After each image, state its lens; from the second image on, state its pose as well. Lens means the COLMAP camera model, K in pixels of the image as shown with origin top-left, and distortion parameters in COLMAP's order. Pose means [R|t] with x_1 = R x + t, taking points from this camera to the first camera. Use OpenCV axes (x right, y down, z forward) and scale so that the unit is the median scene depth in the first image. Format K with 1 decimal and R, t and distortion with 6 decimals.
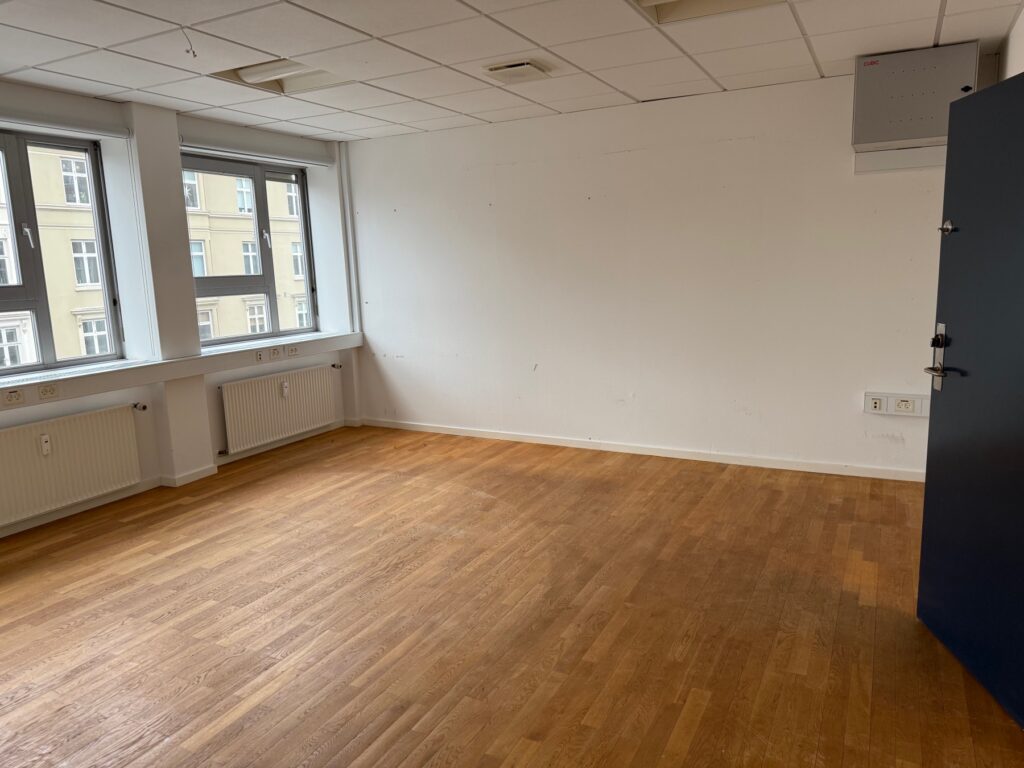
lens RADIAL K [[713.0, 0, 516.5], [0, 713.0, 379.7], [0, 0, 1]] dist [0.059166, -0.078248]
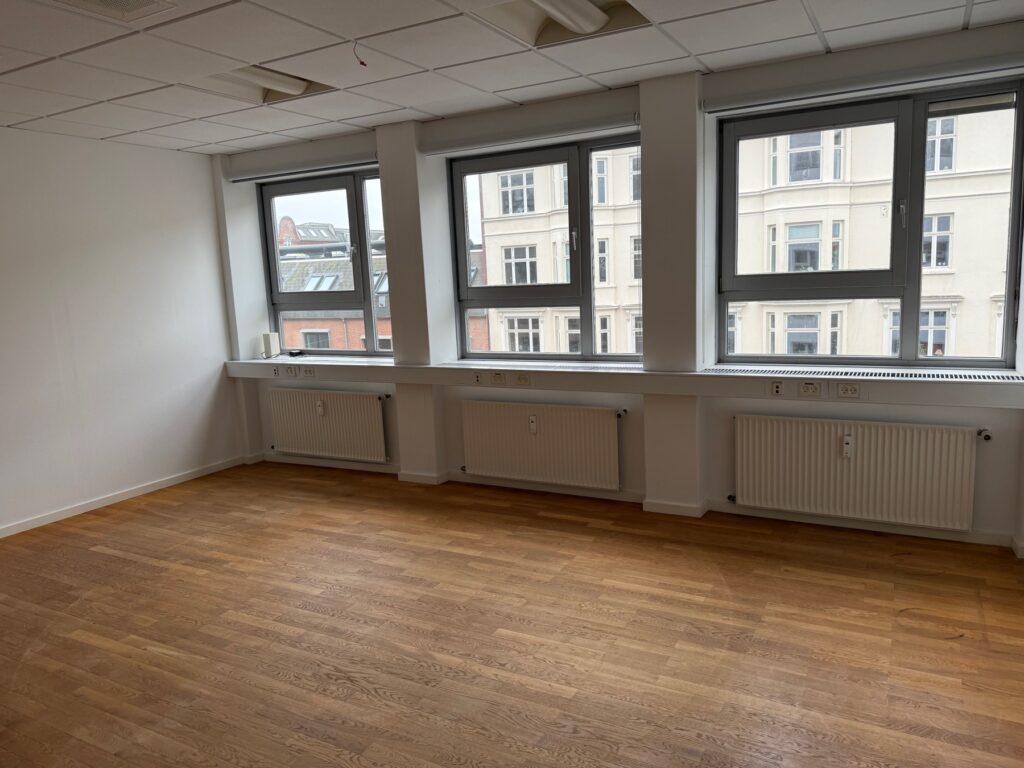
lens RADIAL K [[713.0, 0, 520.7], [0, 713.0, 377.3], [0, 0, 1]] dist [0.059166, -0.078248]
pose [[-0.020303, 0.177997, -0.983822, 0.425093], [-0.118237, 0.976692, 0.179147, -0.173553], [0.992778, 0.119962, 0.001216, 0.920016]]
